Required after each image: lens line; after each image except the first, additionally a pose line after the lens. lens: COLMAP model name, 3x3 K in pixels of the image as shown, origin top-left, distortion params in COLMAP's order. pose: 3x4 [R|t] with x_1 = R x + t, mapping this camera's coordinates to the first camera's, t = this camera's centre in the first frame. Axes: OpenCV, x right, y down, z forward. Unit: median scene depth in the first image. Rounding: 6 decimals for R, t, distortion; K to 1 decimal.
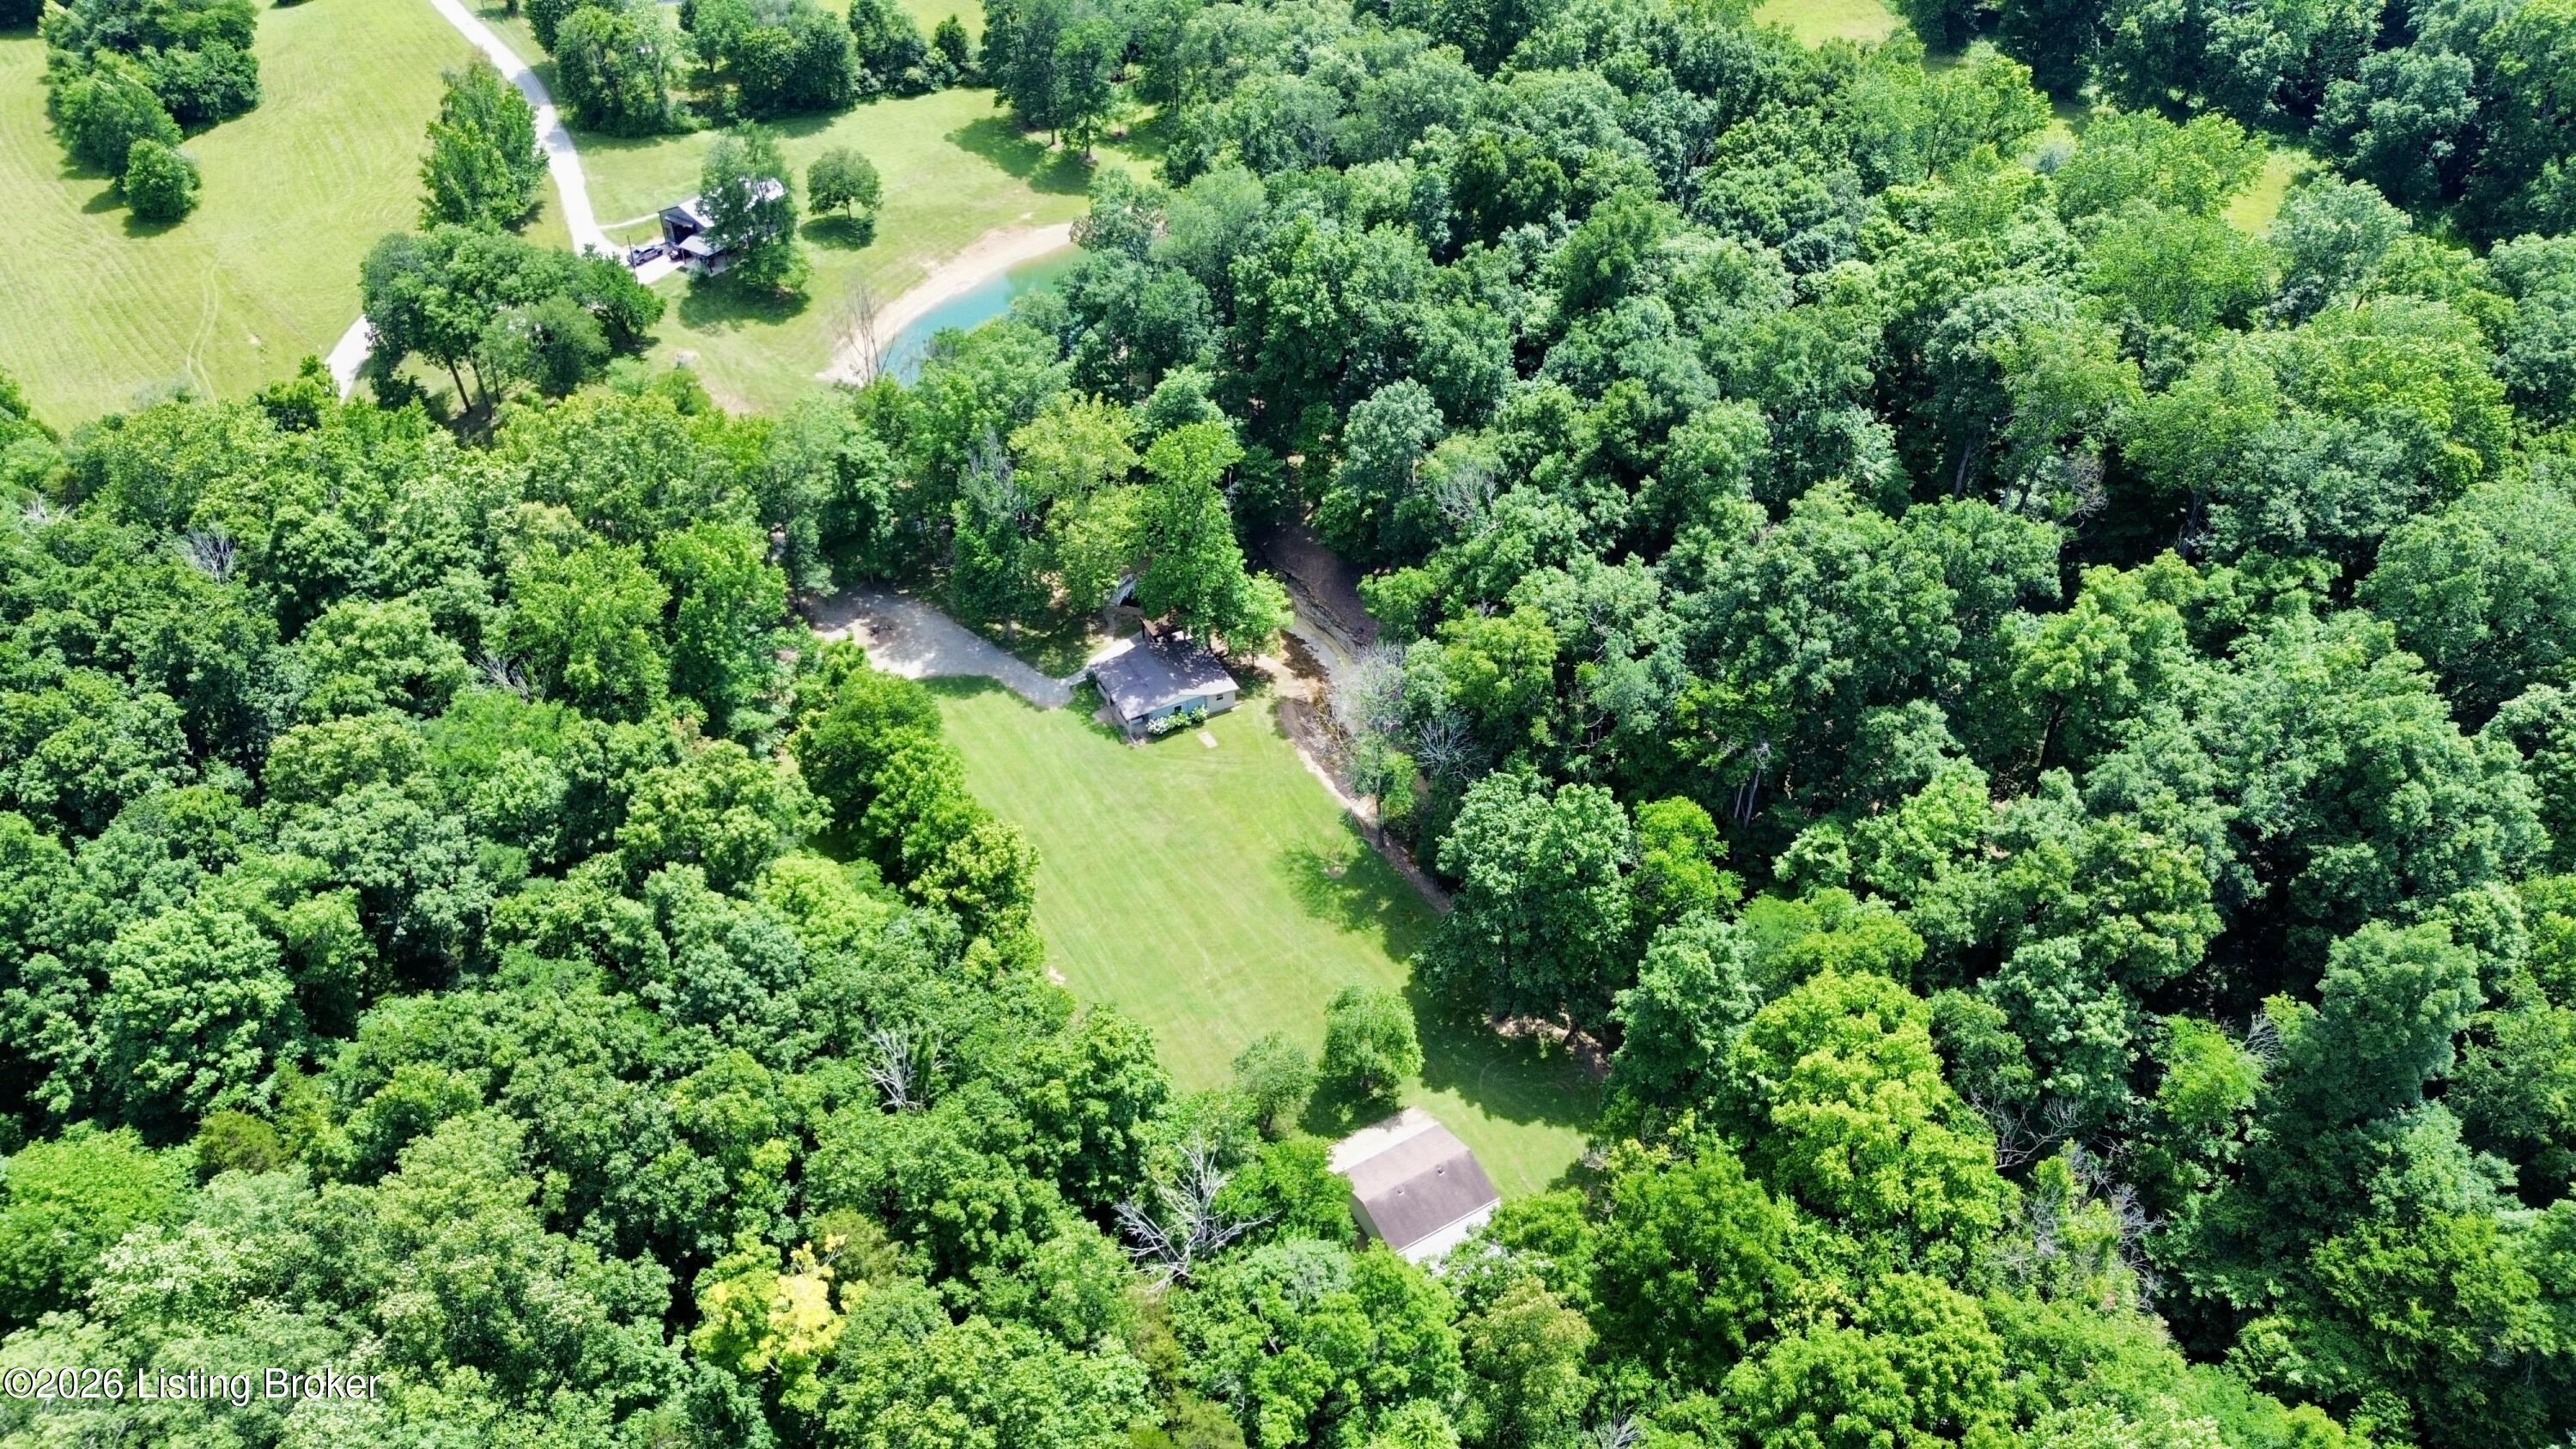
lens RADIAL K [[1835.9, 0, 1290.2], [0, 1835.9, 732.1], [0, 0, 1]] dist [0.065360, -0.057830]
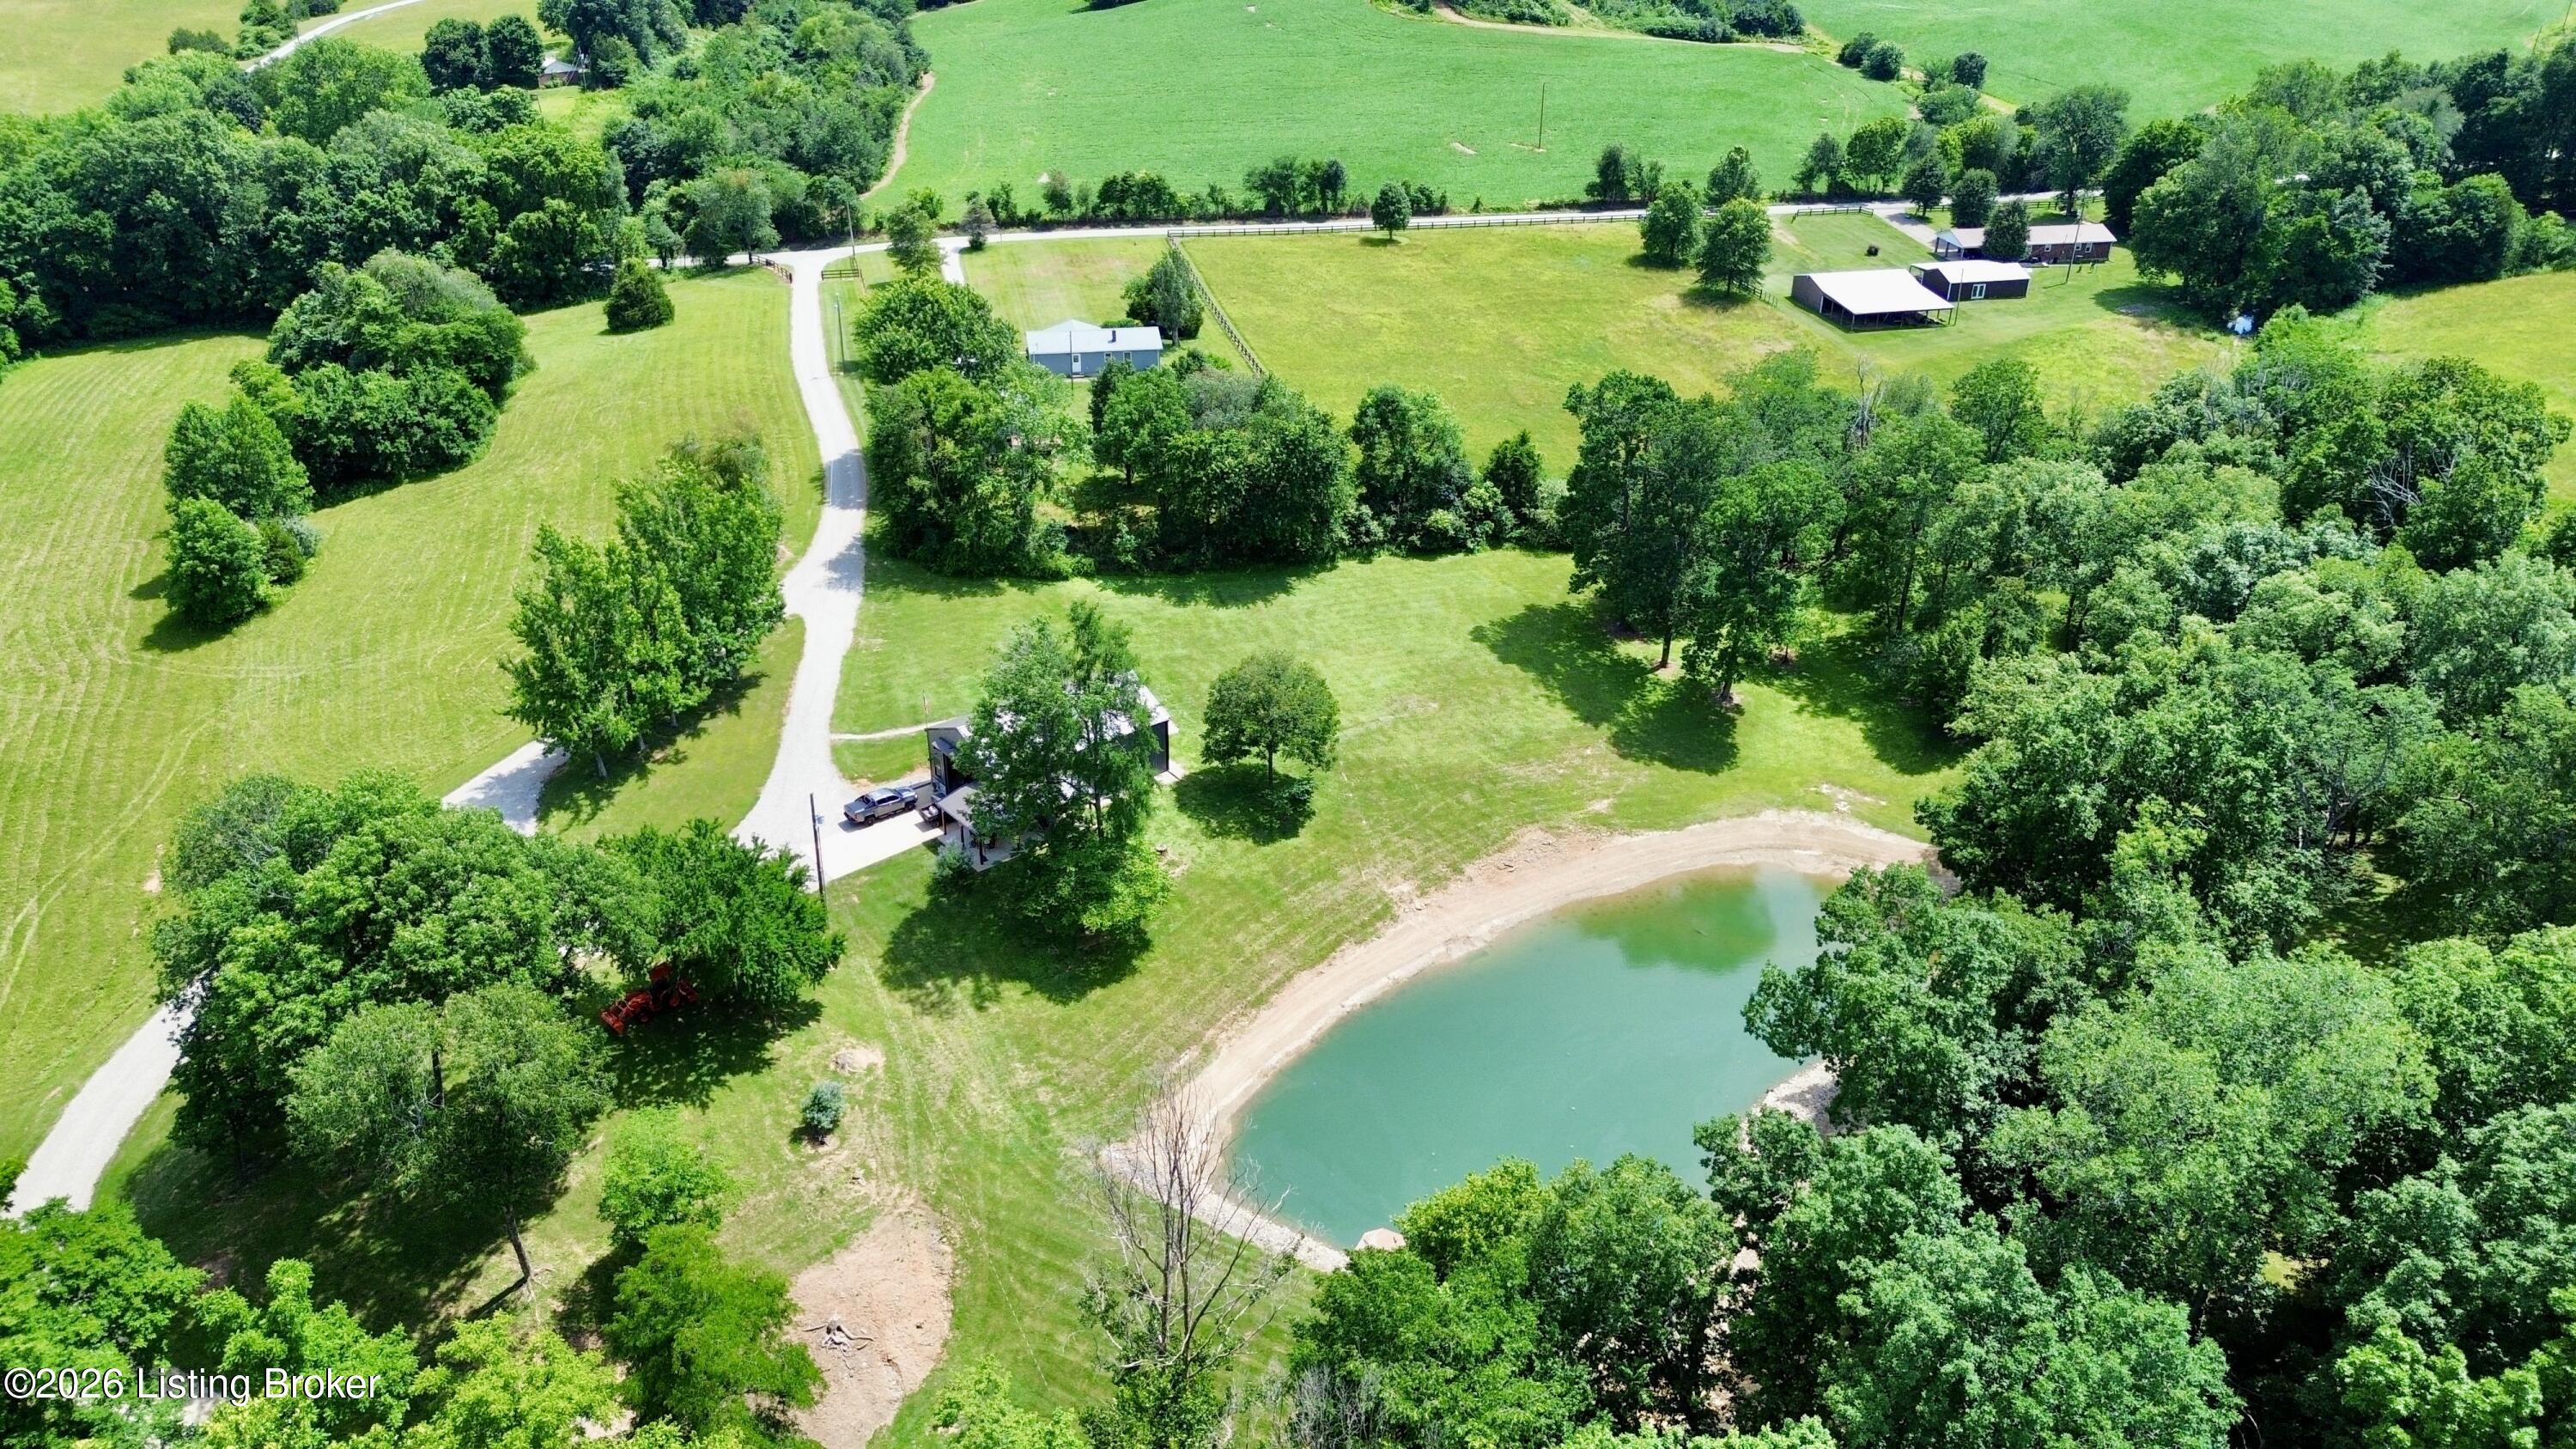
lens RADIAL K [[1835.9, 0, 1279.7], [0, 1835.9, 716.9], [0, 0, 1]] dist [0.065360, -0.057830]
pose [[0.953823, 0.140456, -0.265507, -0.138085], [-0.192609, 0.964284, -0.181821, -0.278782], [0.230486, 0.224564, 0.946809, 0.699523]]
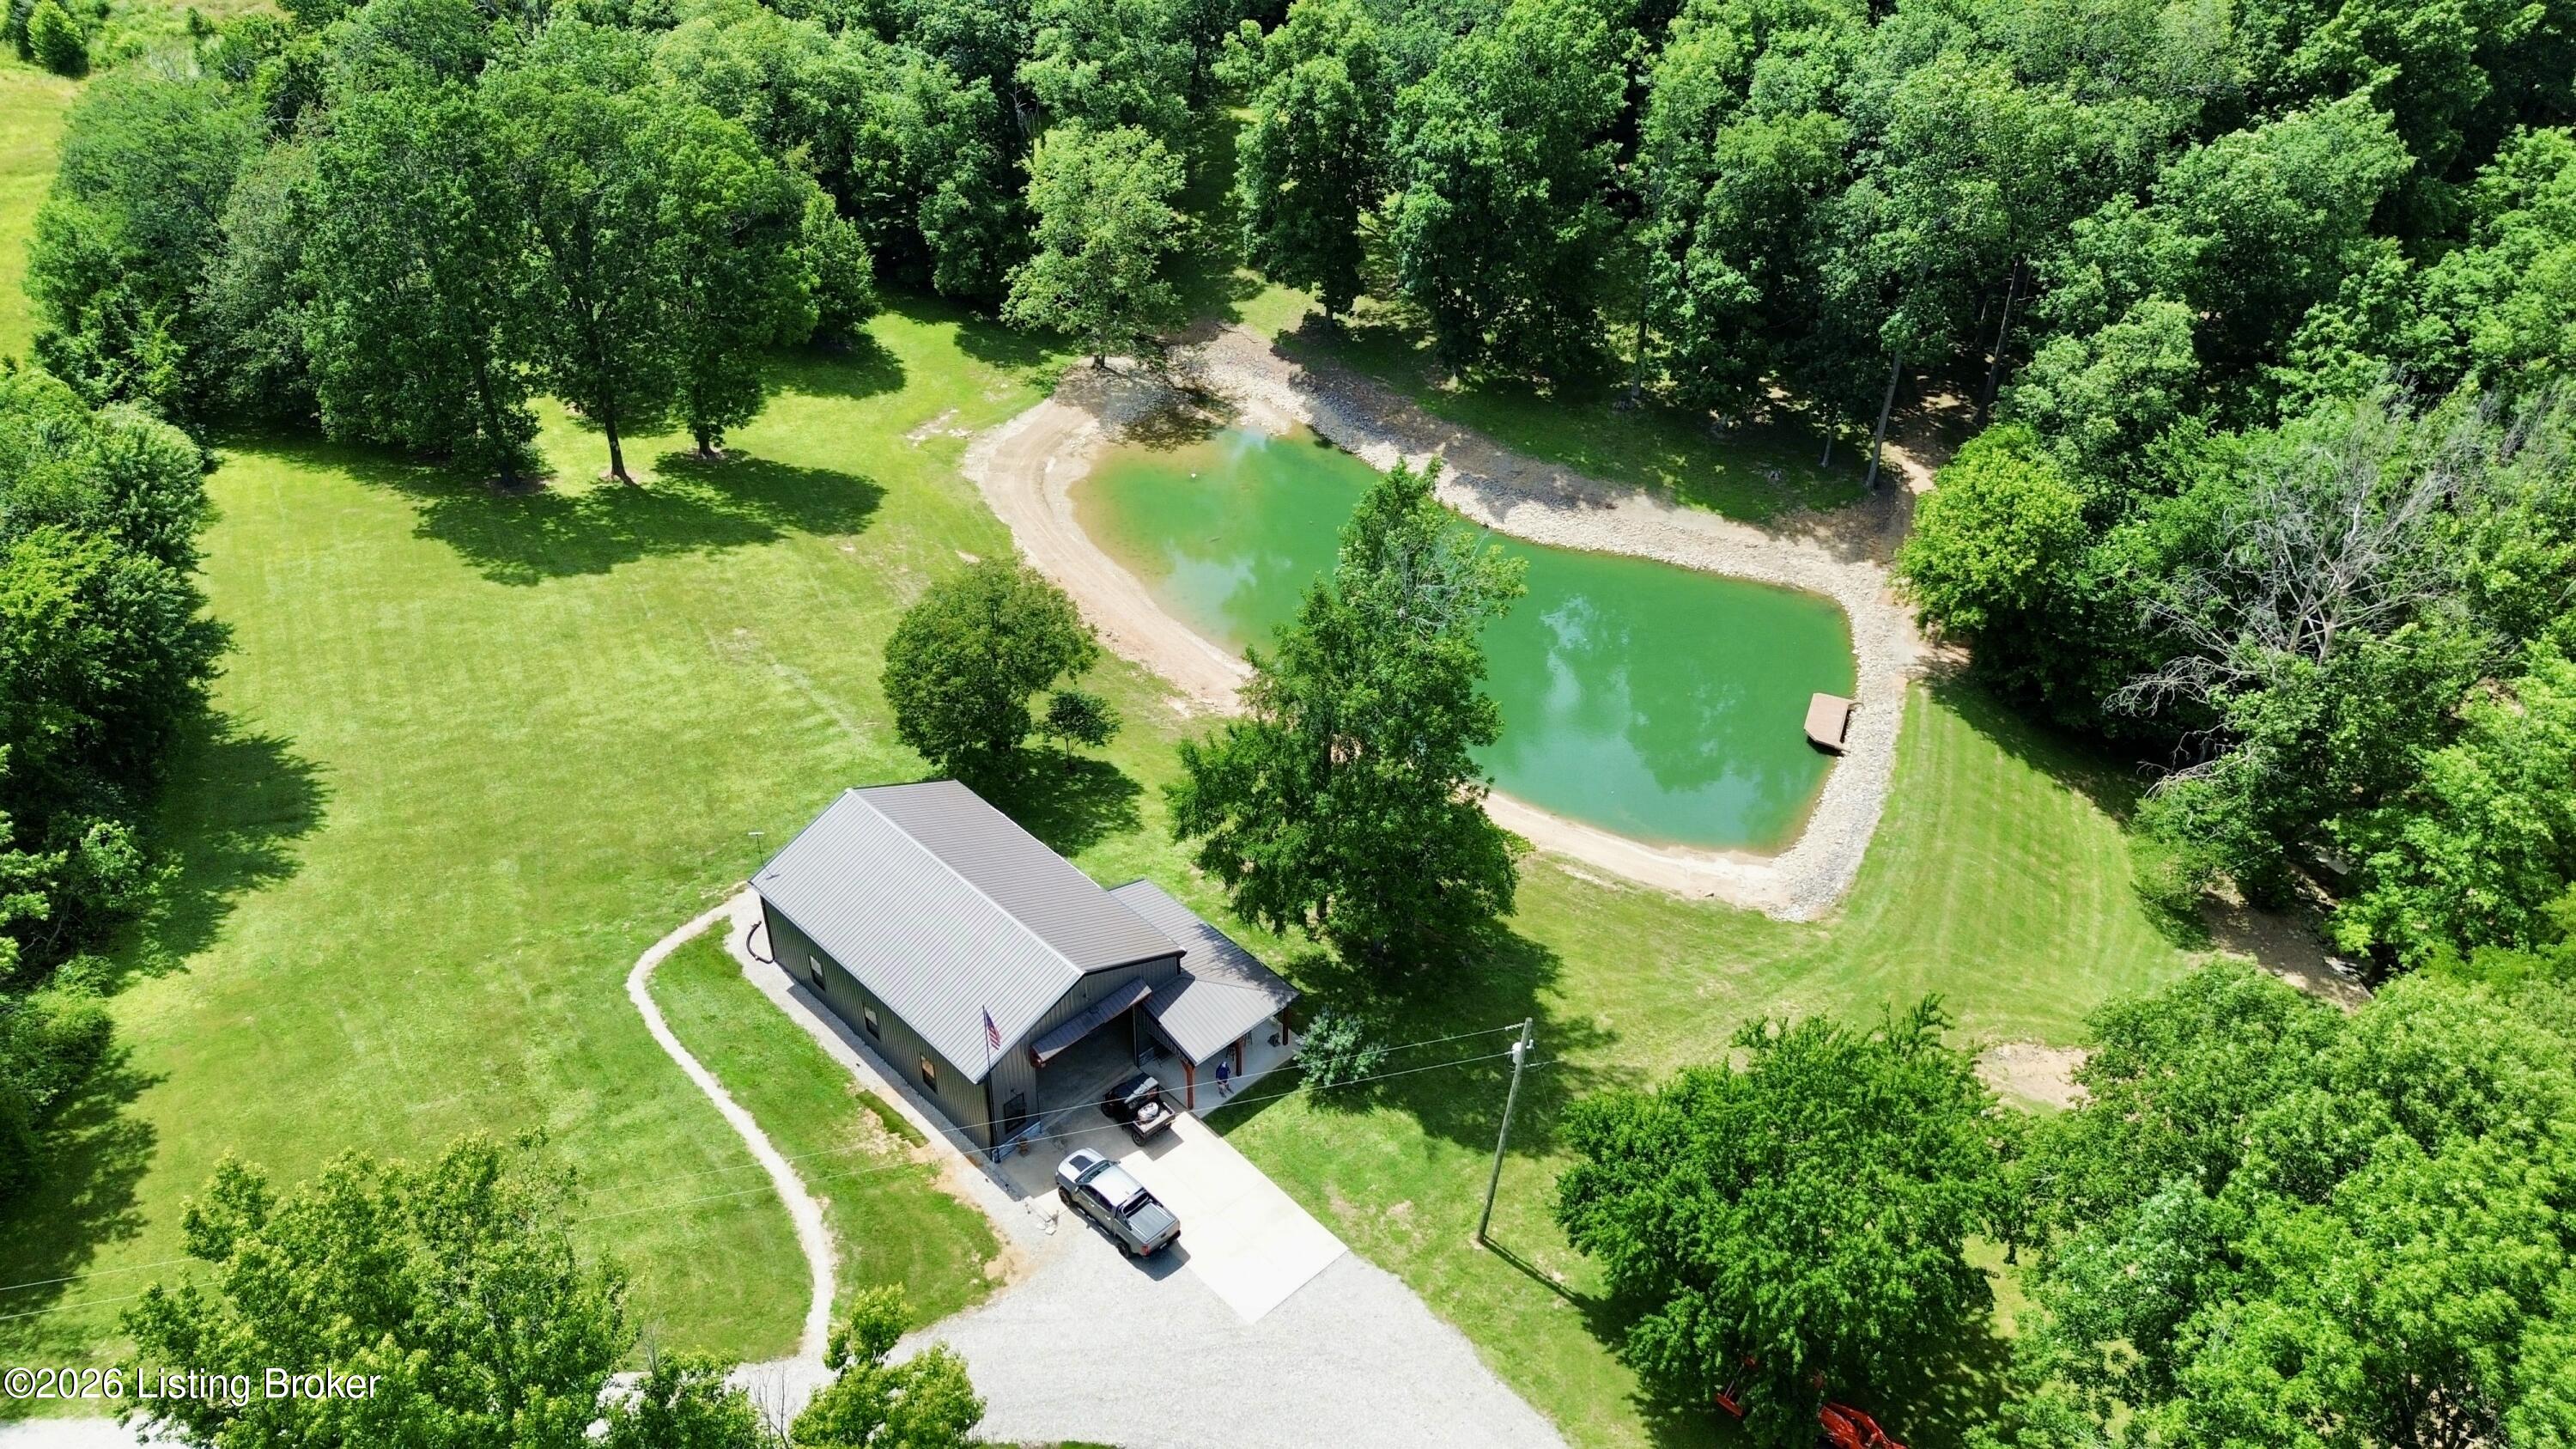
lens RADIAL K [[1835.9, 0, 1289.9], [0, 1835.9, 737.6], [0, 0, 1]] dist [0.065360, -0.057830]
pose [[0.212862, -0.567328, 0.795506, -0.687324], [0.601649, 0.717612, 0.350787, -0.511387], [-0.769876, 0.403945, 0.494084, 1.110109]]
